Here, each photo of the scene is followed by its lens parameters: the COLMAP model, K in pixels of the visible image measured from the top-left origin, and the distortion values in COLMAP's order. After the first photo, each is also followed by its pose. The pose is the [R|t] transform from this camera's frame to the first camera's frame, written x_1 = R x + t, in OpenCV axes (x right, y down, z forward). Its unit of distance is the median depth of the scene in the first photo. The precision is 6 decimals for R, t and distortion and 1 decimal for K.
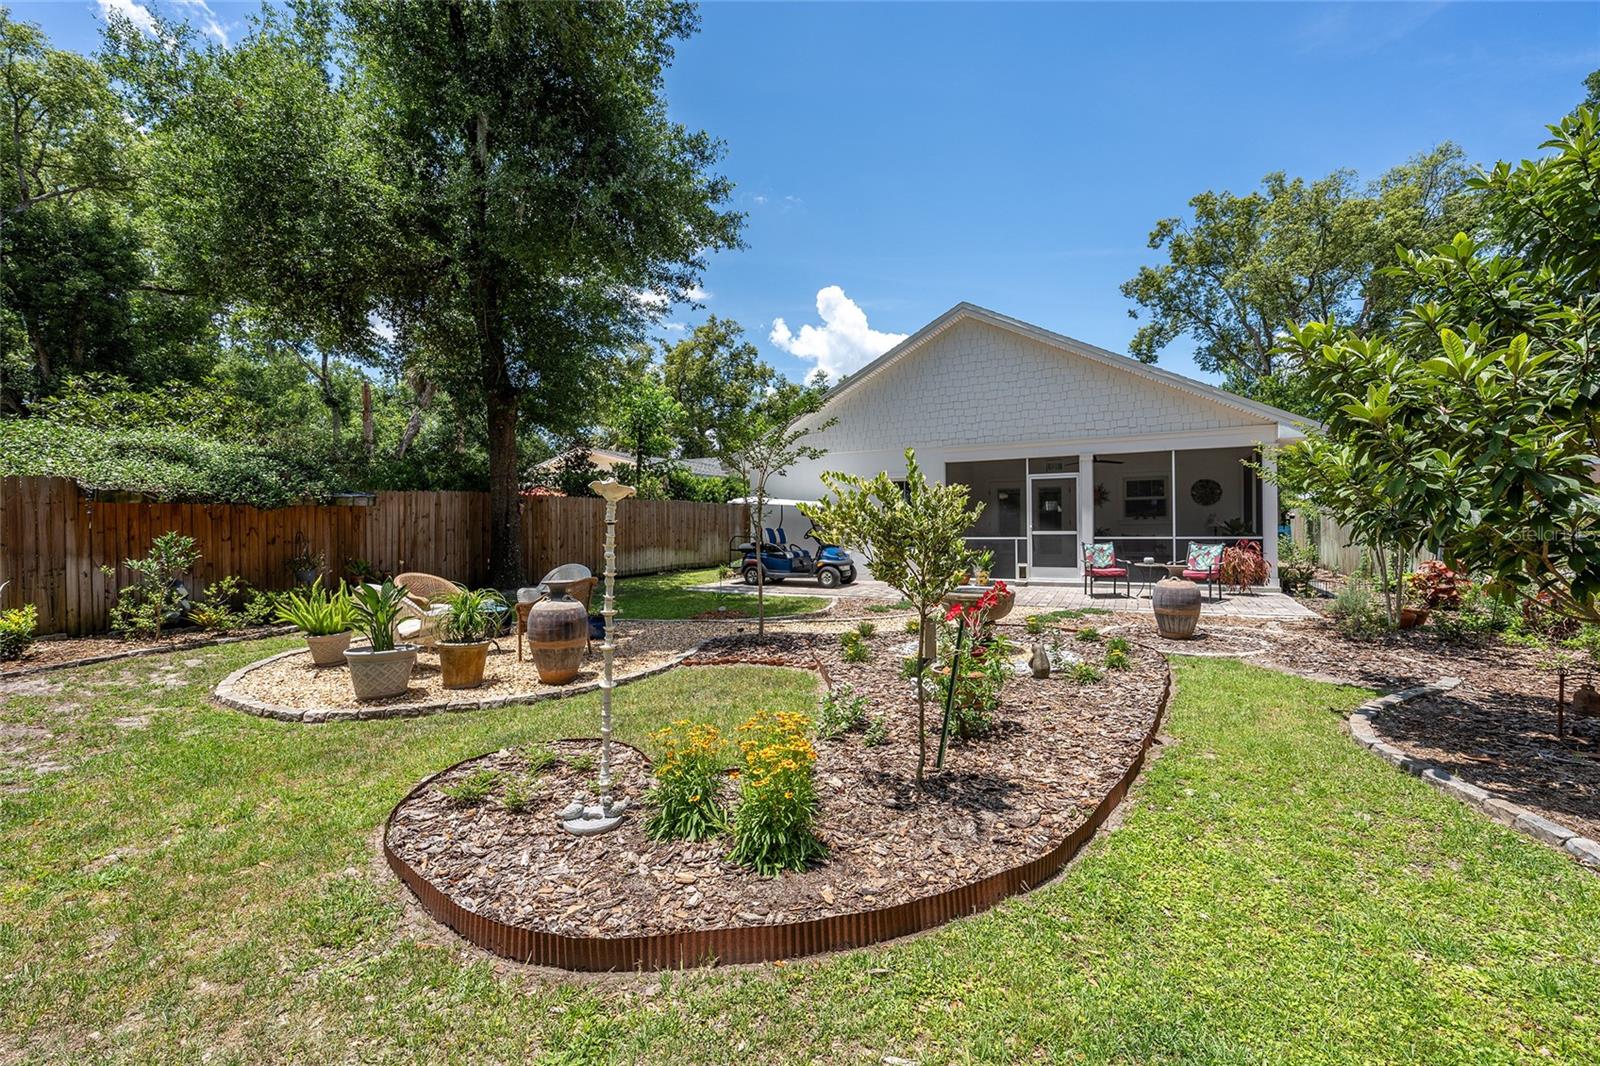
lens RADIAL K [[654.3, 0, 795.2], [0, 654.3, 531.9], [0, 0, 1]] dist [-0.001056, 0.000492]
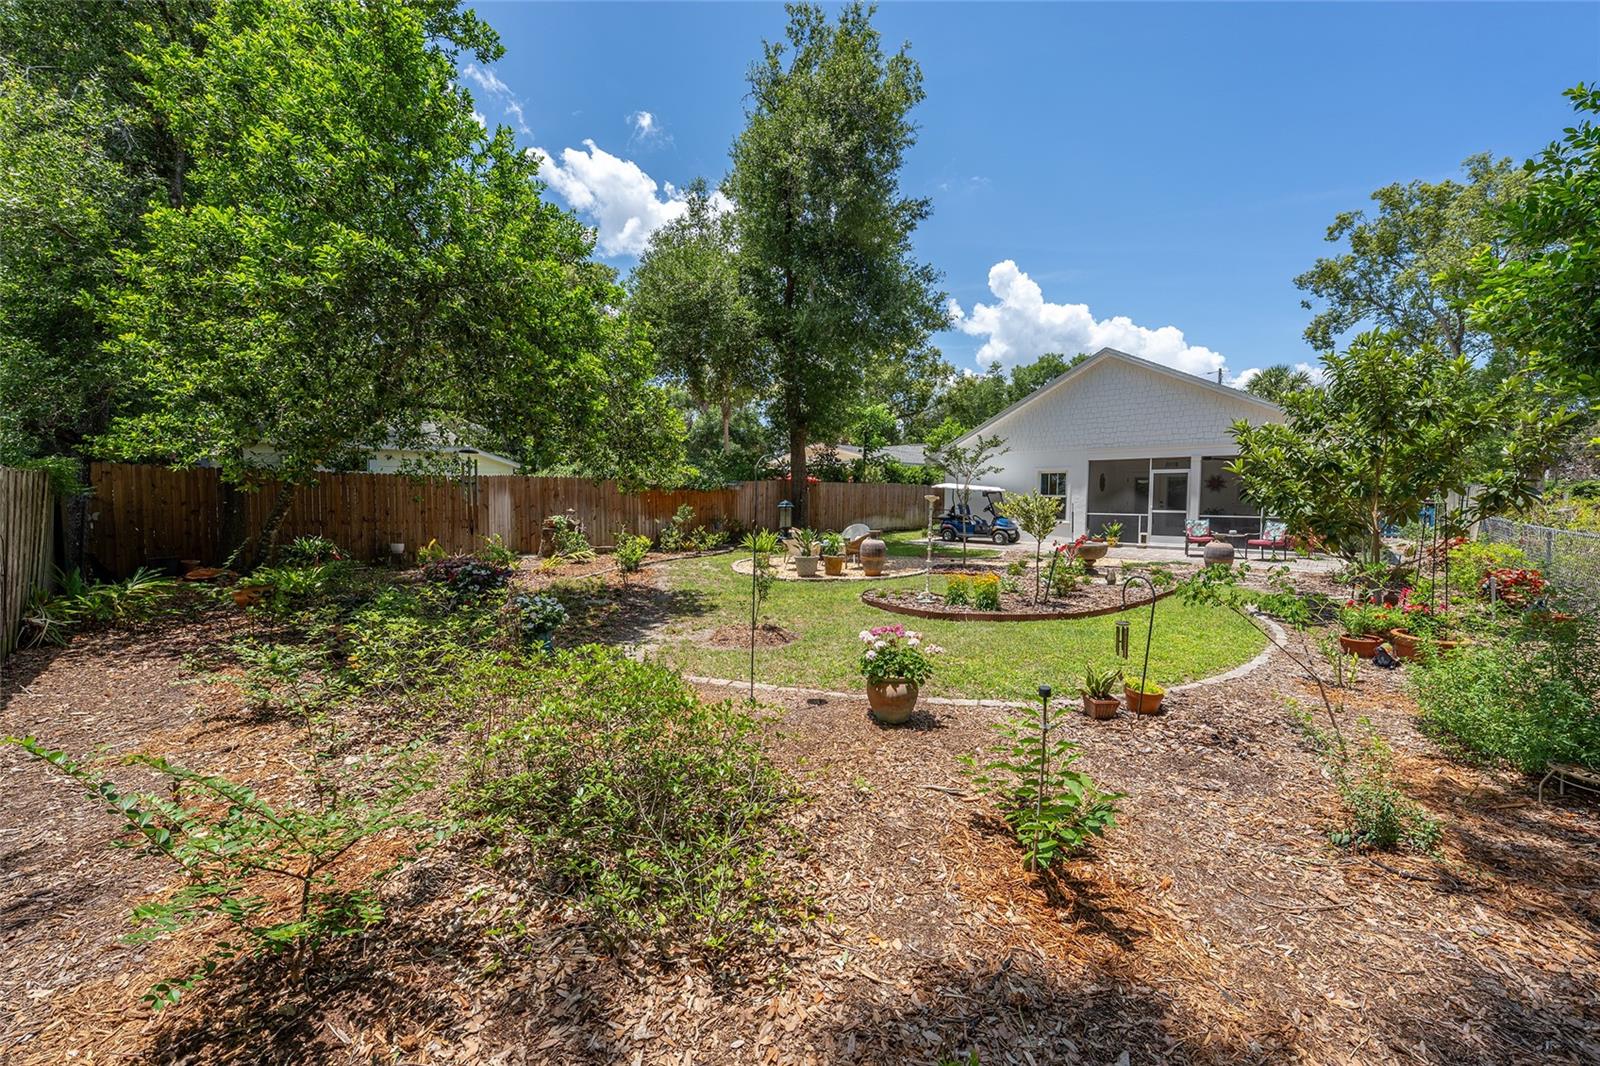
lens RADIAL K [[572.2, 0, 814.0], [0, 572.2, 530.9], [0, 0, 1]] dist [0.002182, -0.000282]
pose [[0.966581, 0.029365, -0.254673, -0.027448], [-0.016239, 0.998436, 0.053491, -0.010104], [0.255845, -0.047567, 0.965547, -0.375917]]
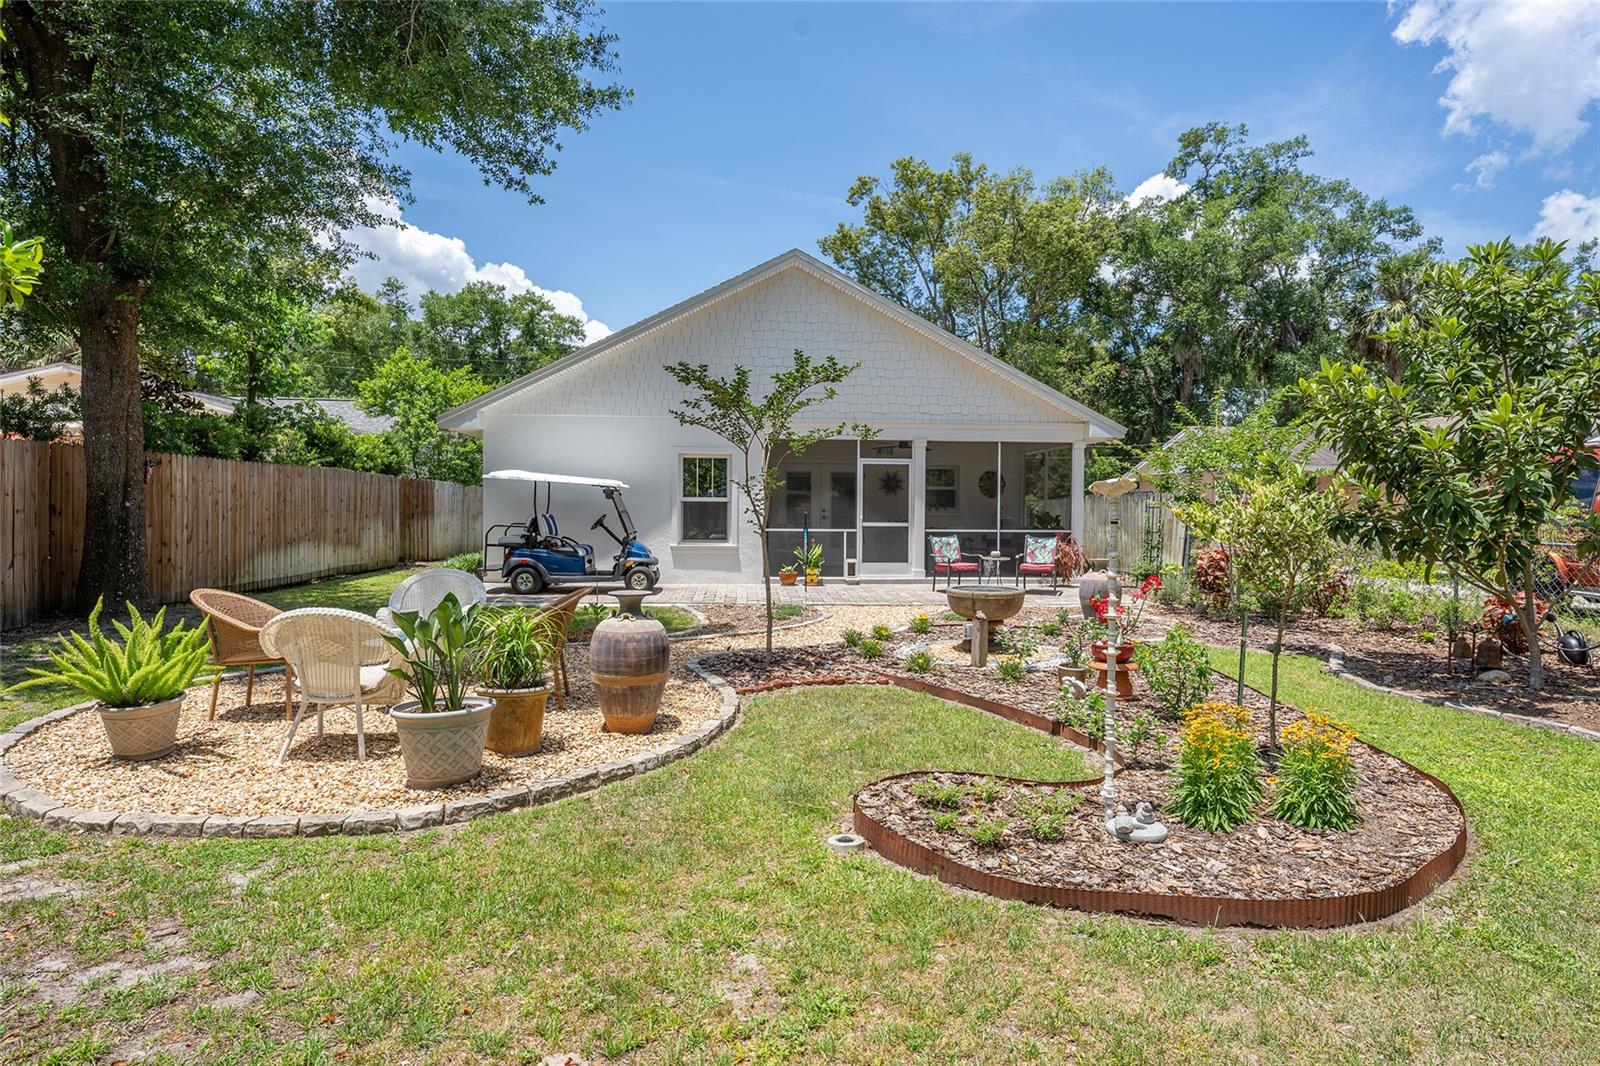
lens RADIAL K [[856.7, 0, 821.9], [0, 856.7, 534.5], [0, 0, 1]] dist [-0.003721, -0.000597]
pose [[0.854500, 0.002120, 0.519447, -0.281138], [-0.011779, 0.999814, 0.015295, -0.001704], [-0.519318, -0.019188, 0.854366, 0.036760]]
